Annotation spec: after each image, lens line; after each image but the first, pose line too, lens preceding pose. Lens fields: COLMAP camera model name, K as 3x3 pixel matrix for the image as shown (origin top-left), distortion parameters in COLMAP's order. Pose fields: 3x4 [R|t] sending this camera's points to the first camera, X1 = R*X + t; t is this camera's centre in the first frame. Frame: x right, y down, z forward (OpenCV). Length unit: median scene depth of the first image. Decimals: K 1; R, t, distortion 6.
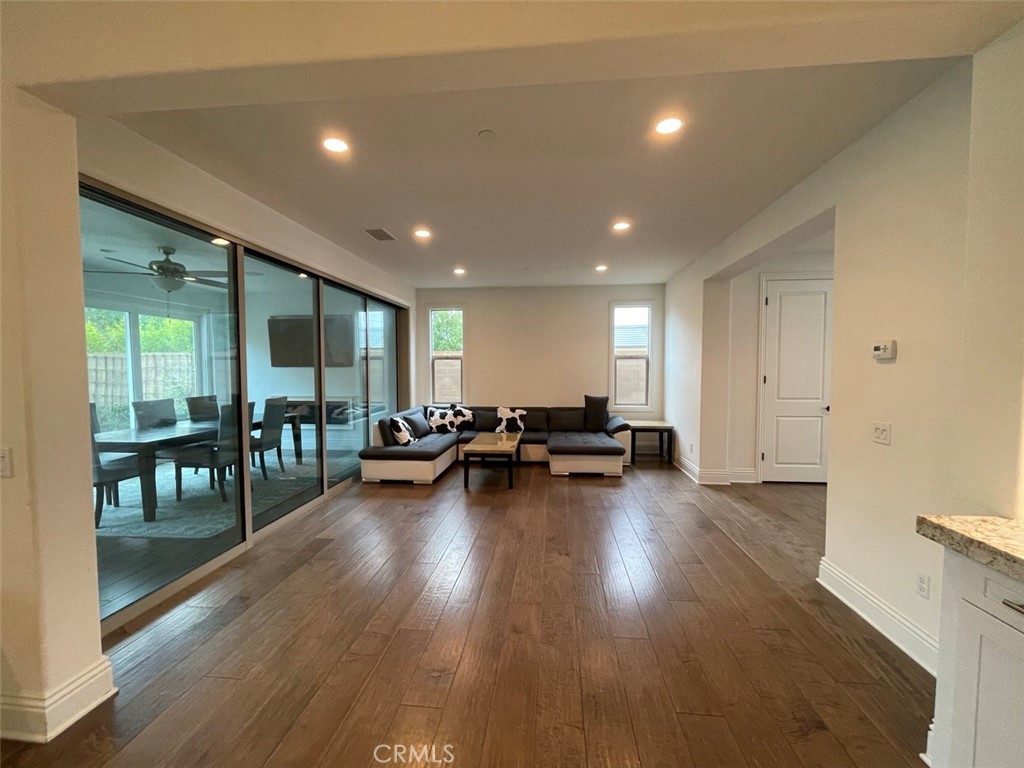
lens RADIAL K [[413.0, 0, 523.2], [0, 413.0, 386.0], [0, 0, 1]] dist [-0.004712, -0.000505]
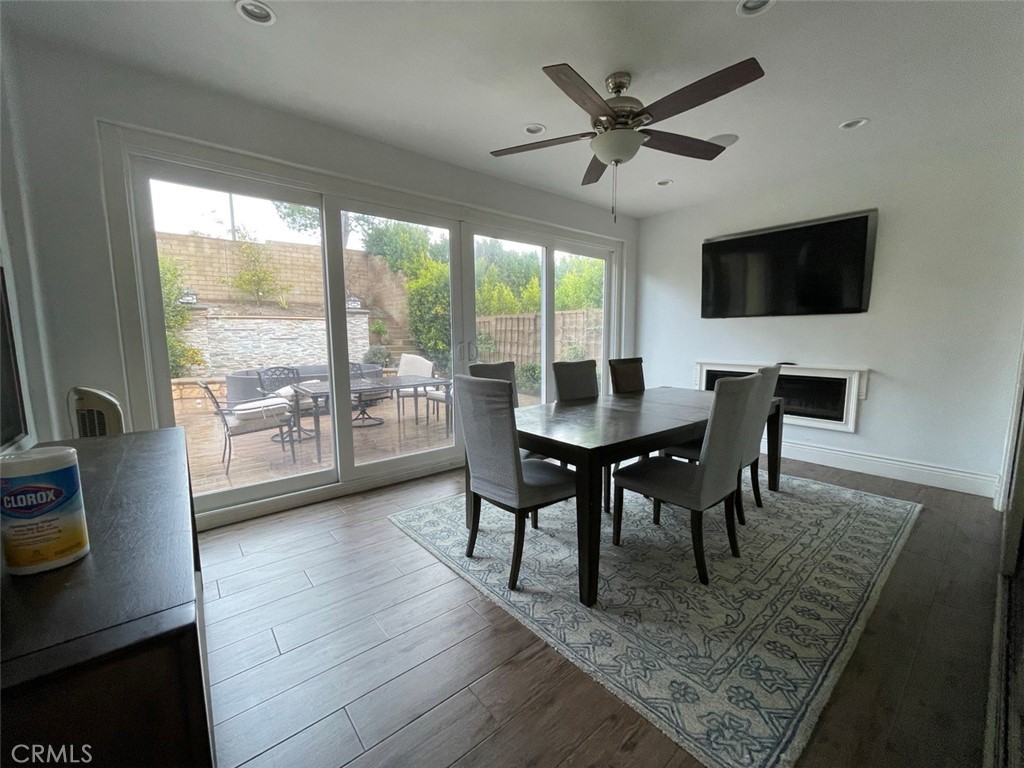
lens RADIAL K [[413.0, 0, 514.6], [0, 413.0, 384.4], [0, 0, 1]] dist [-0.004712, -0.000505]
pose [[0.703051, 0.079979, -0.706627, -0.408285], [-0.027404, 0.995964, 0.085462, 0.012908], [0.710611, -0.040720, 0.702406, 0.379129]]
